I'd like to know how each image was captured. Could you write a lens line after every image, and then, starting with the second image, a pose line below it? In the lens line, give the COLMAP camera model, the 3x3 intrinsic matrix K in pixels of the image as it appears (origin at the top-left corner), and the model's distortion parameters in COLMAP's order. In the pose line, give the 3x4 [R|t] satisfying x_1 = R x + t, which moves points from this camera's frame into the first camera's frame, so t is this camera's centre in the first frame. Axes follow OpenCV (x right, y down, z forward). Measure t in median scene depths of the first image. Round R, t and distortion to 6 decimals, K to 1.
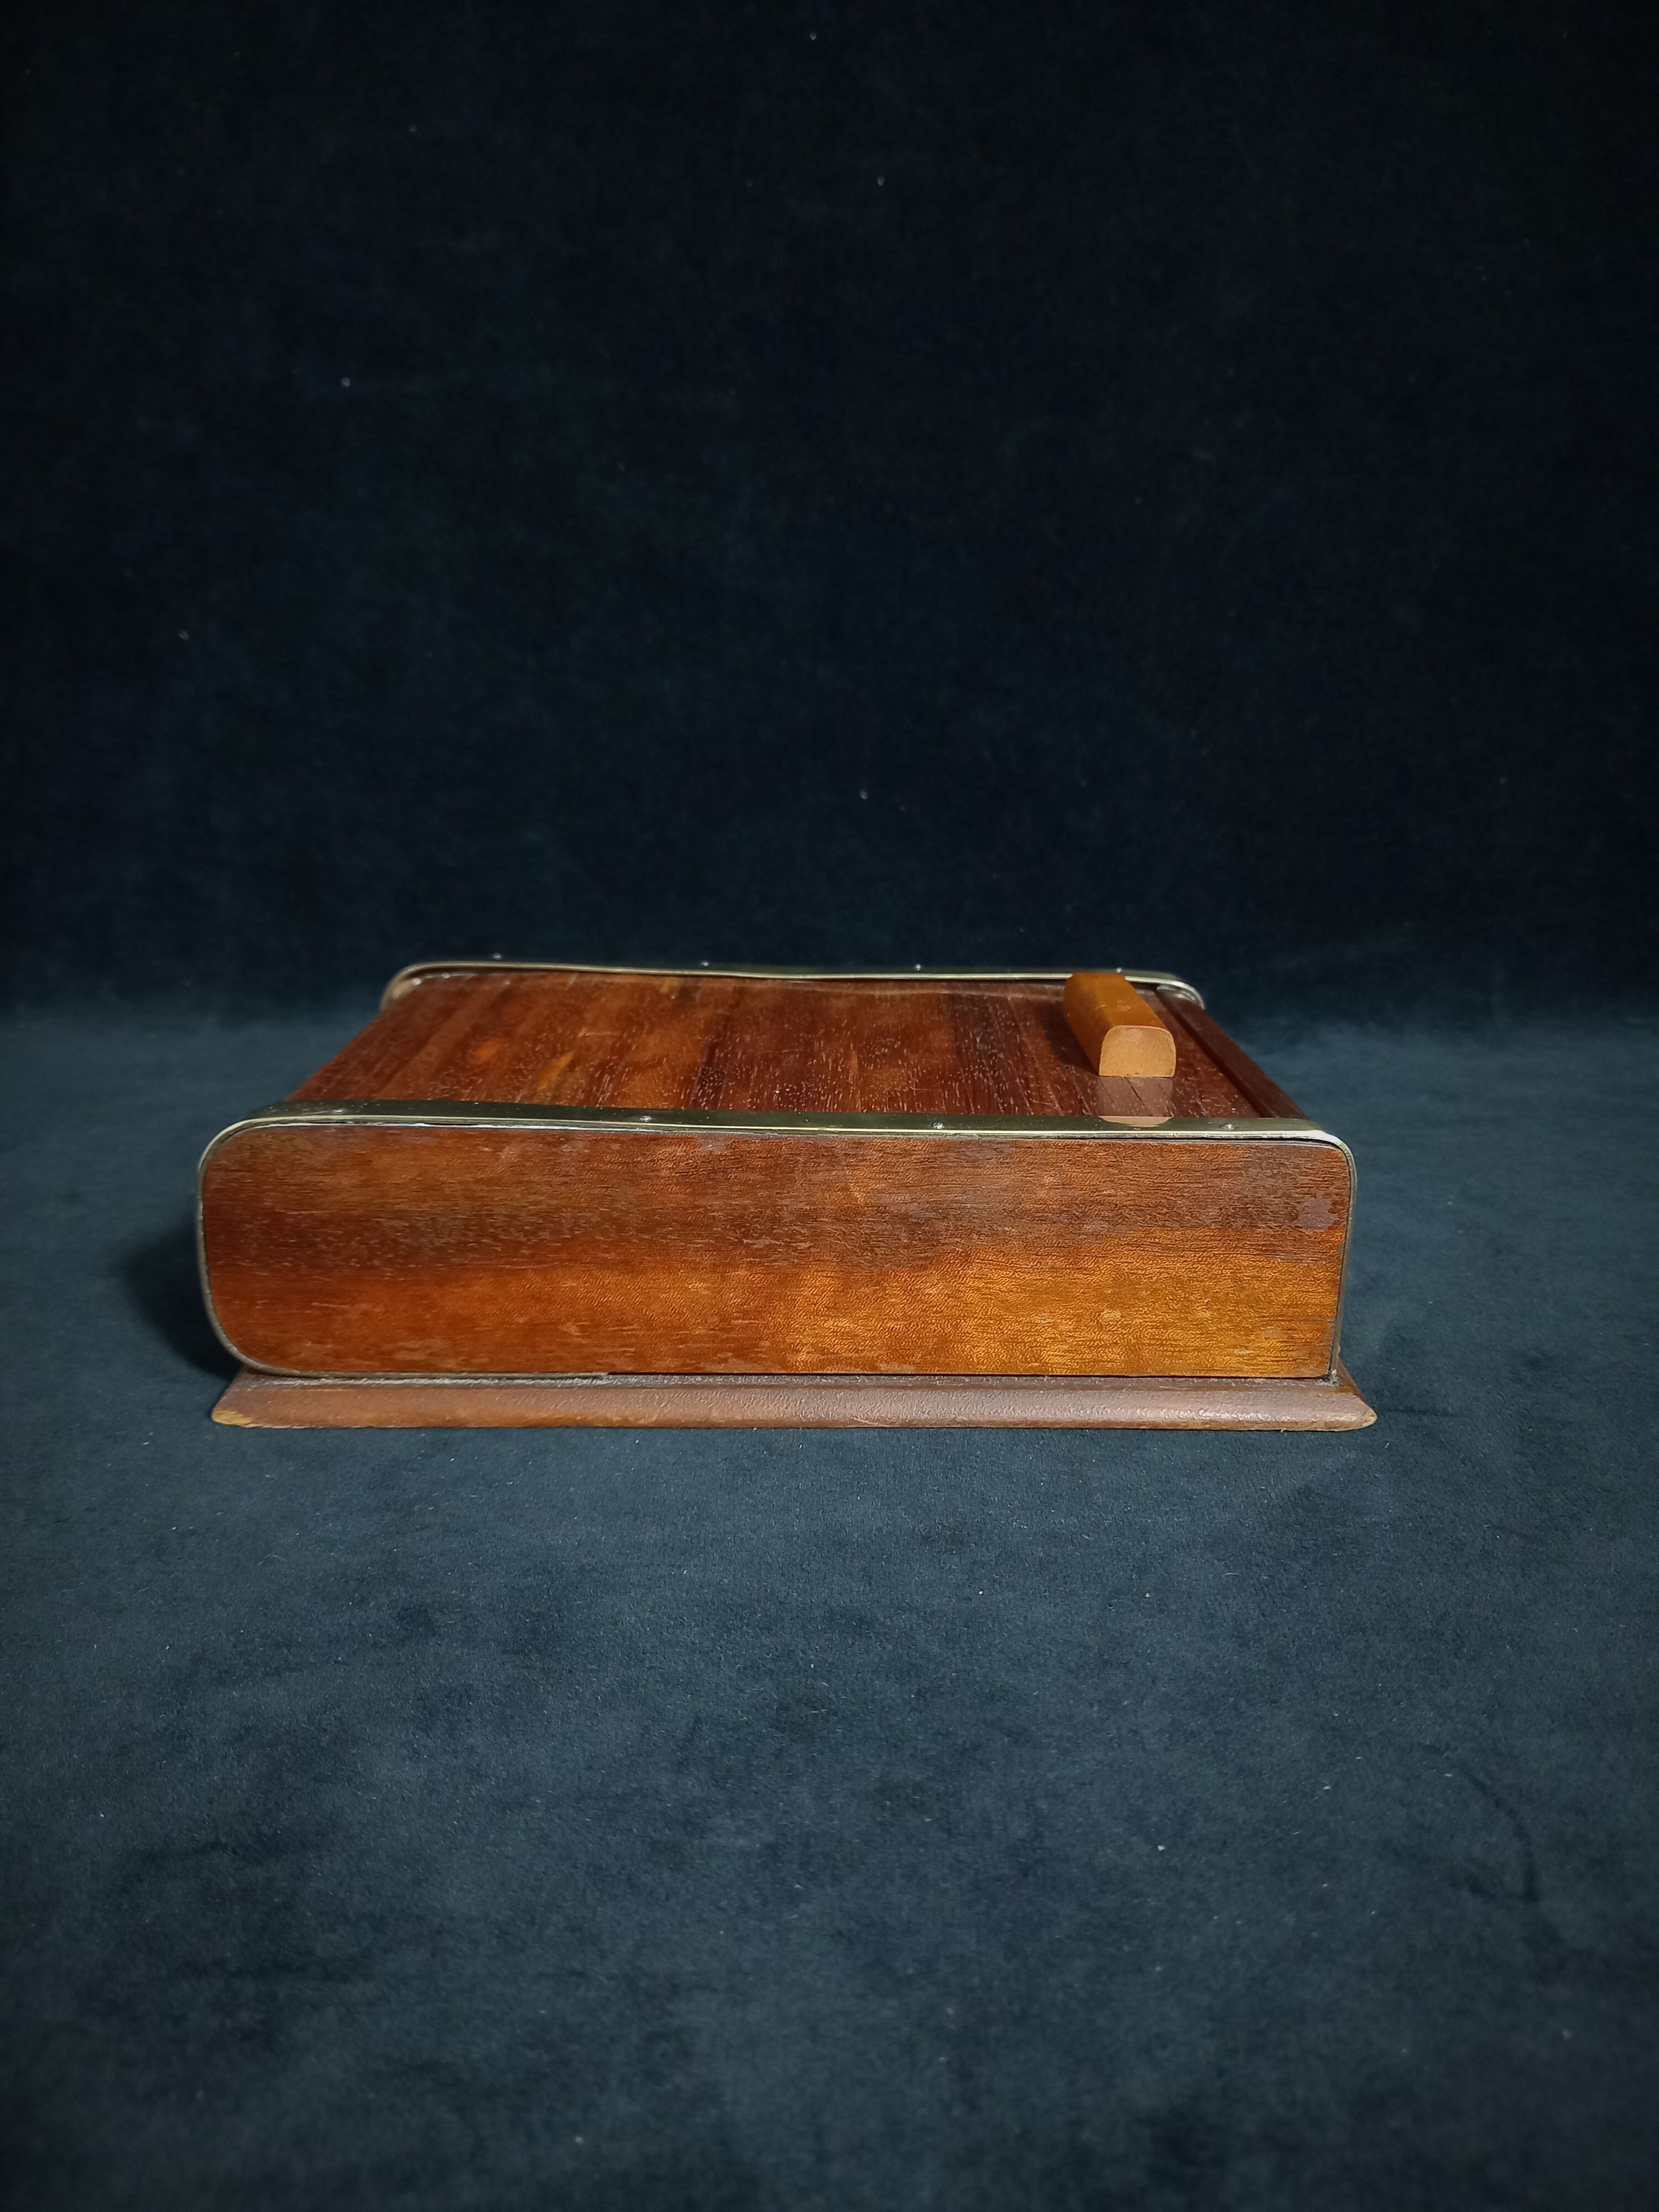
lens RADIAL K [[1660.4, 0, 827.9], [0, 1660.4, 1115.8], [0, 0, 1]] dist [0.074853, -0.110159]
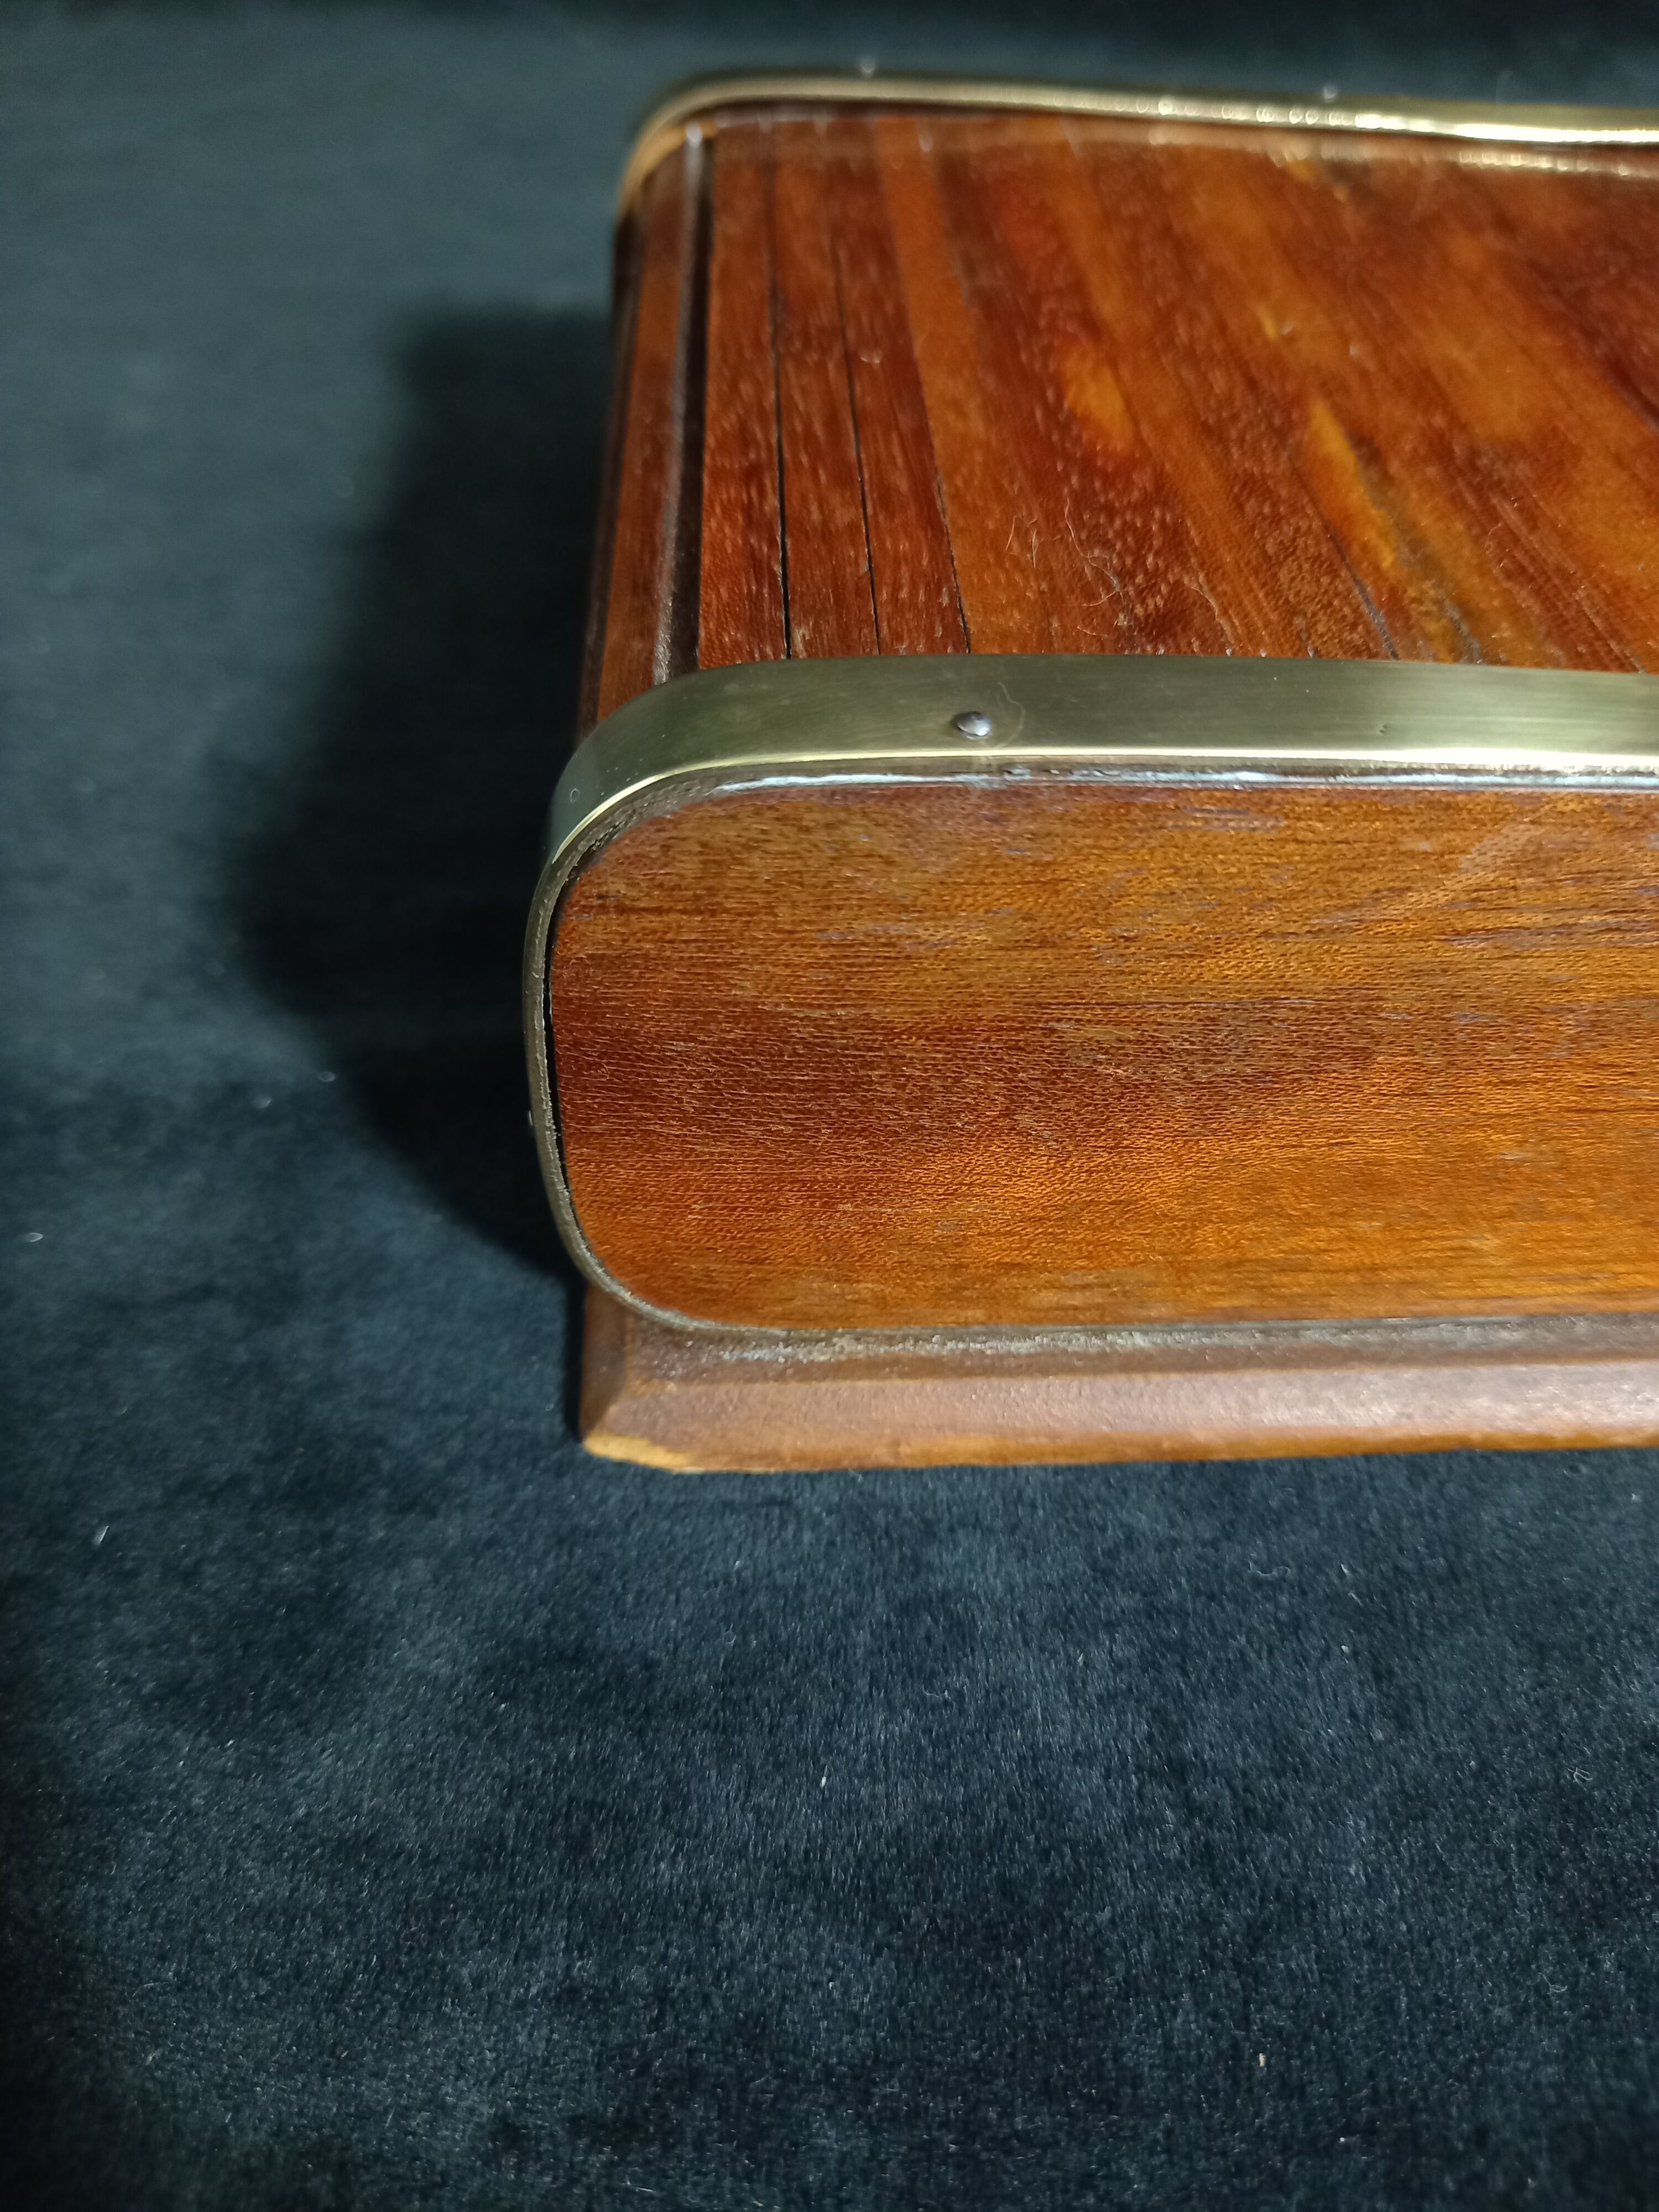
lens RADIAL K [[1732.6, 0, 847.0], [0, 1732.6, 1101.8], [0, 0, 1]] dist [-0.002797, -0.131257]
pose [[0.999598, 0.012388, 0.025504, -0.137433], [-0.022876, 0.883816, 0.467274, 0.046603], [-0.016752, -0.467670, 0.883744, 0.451183]]
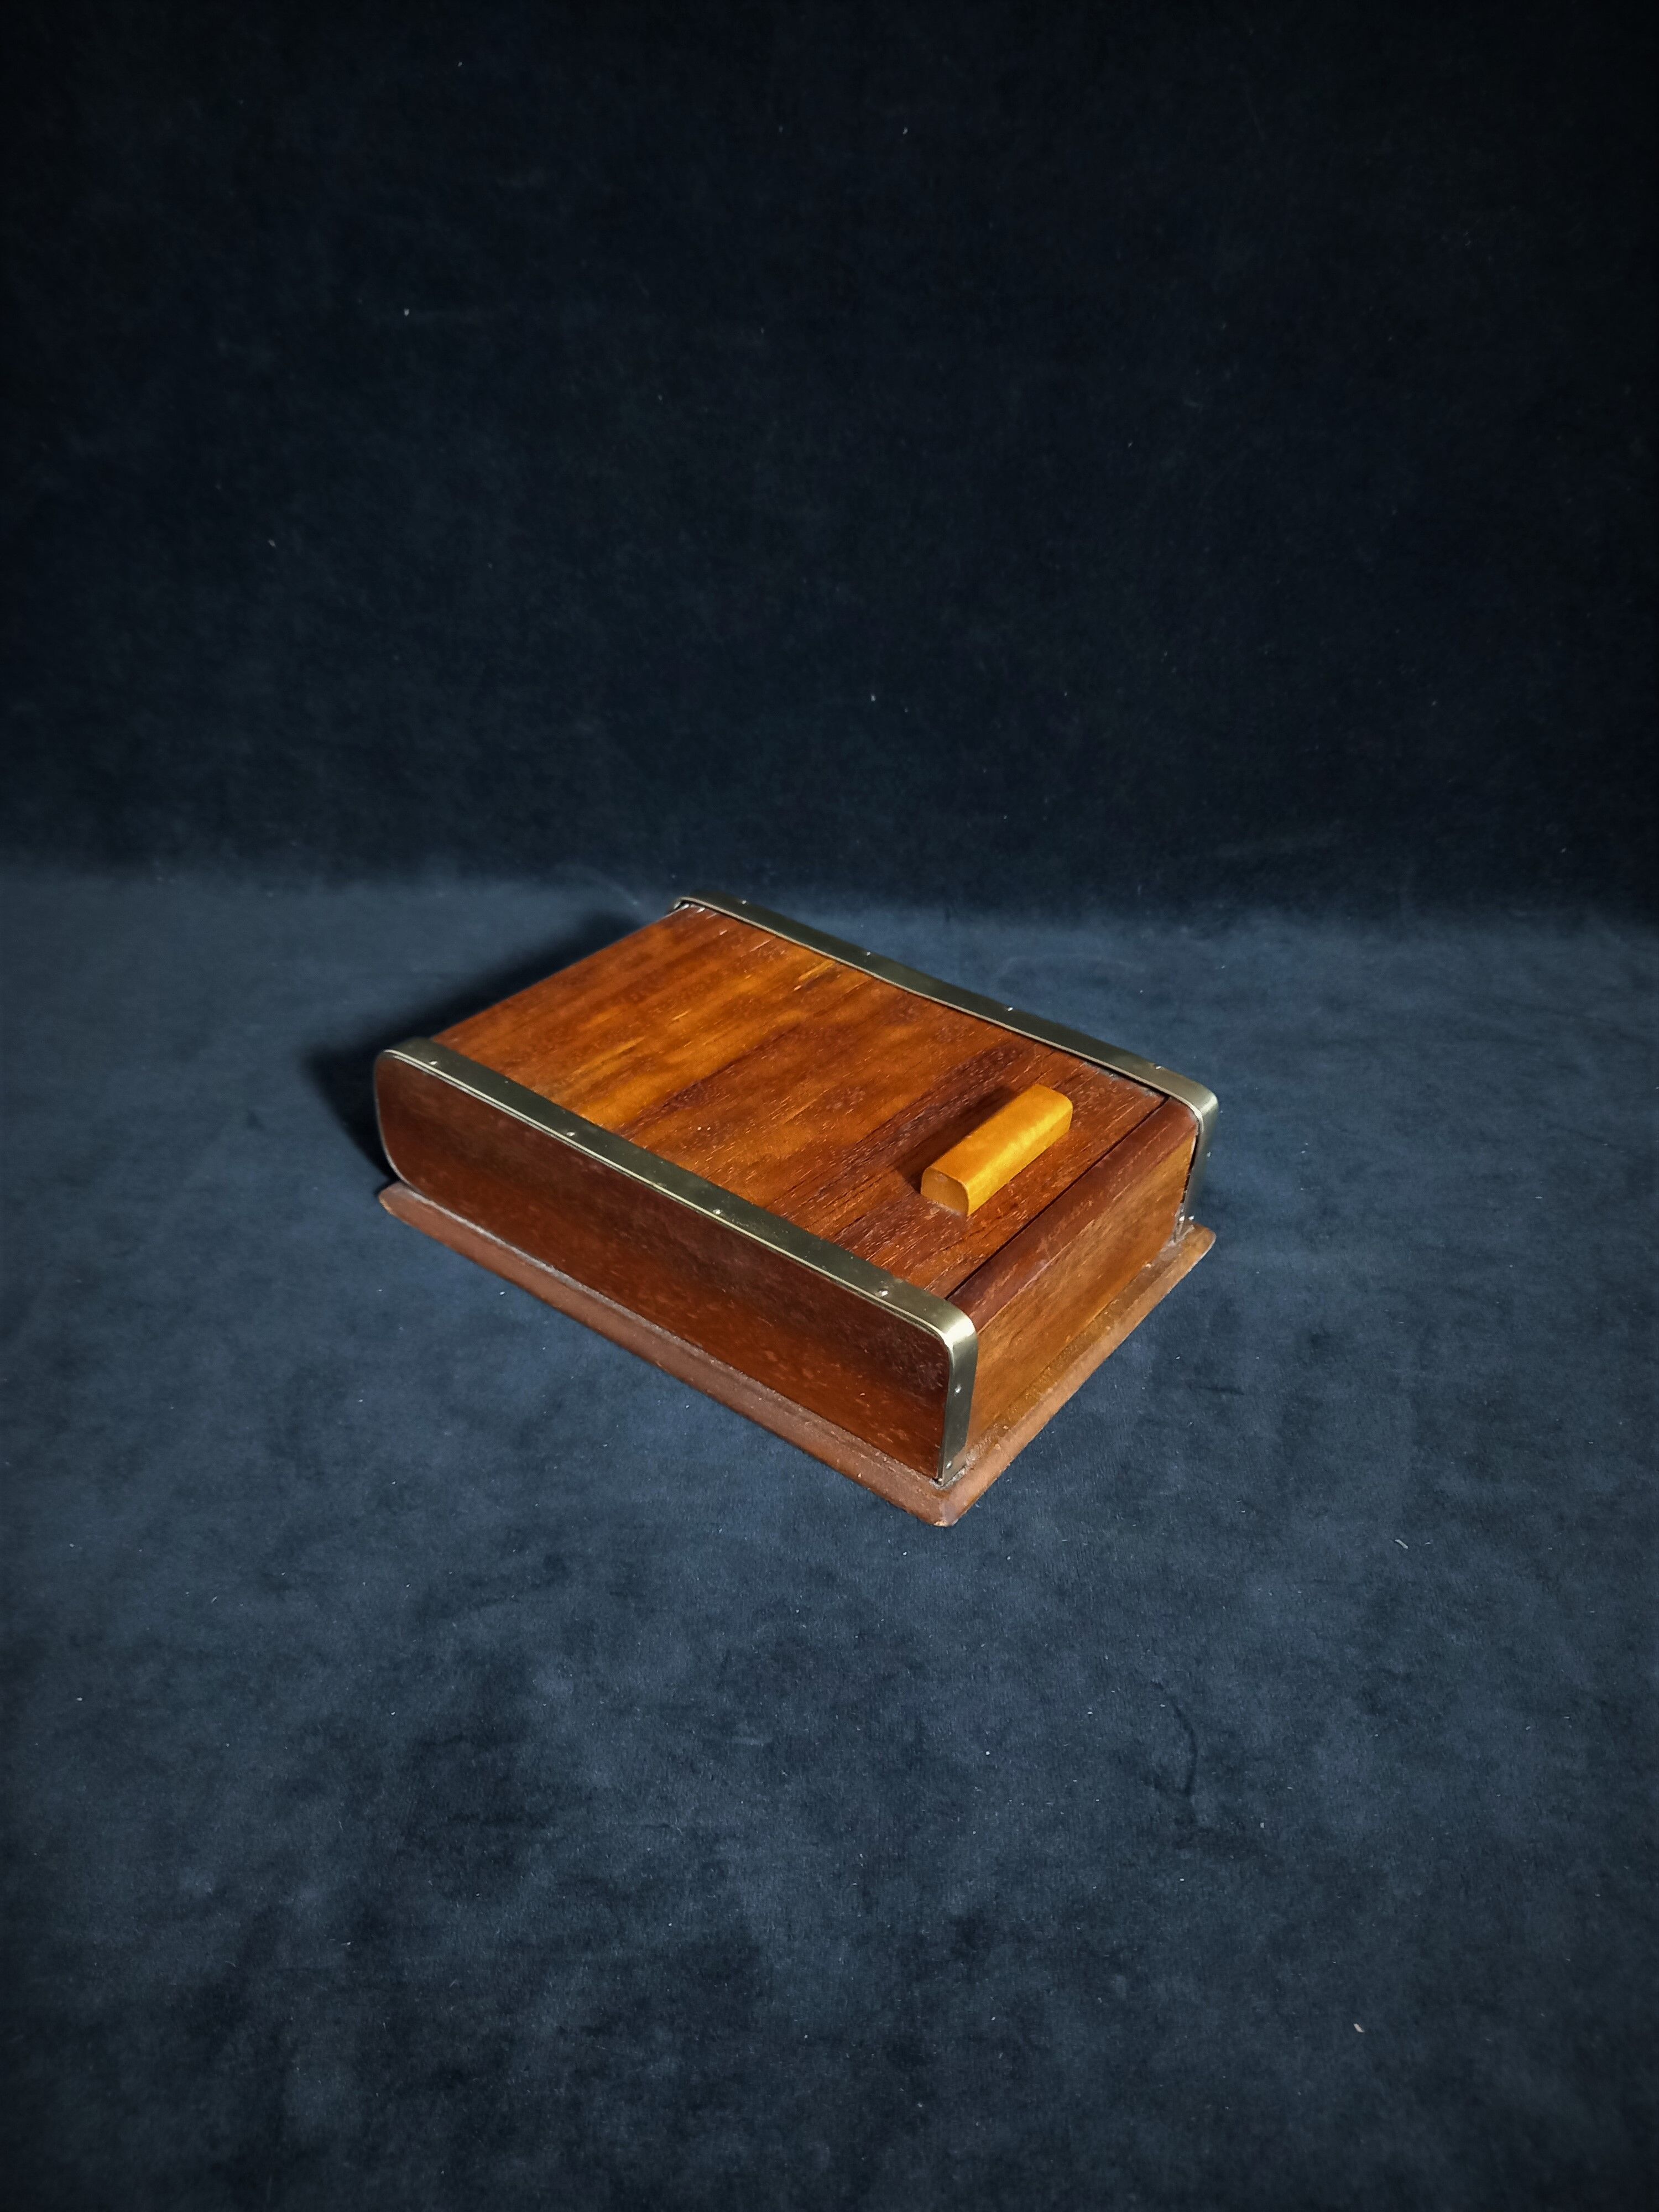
lens RADIAL K [[1660.4, 0, 827.9], [0, 1660.4, 1115.8], [0, 0, 1]] dist [0.074853, -0.110159]
pose [[0.999565, 0.028330, -0.008178, 0.025059], [-0.024591, 0.953950, 0.298954, -0.790091], [0.016271, -0.298623, 0.954232, -0.536560]]
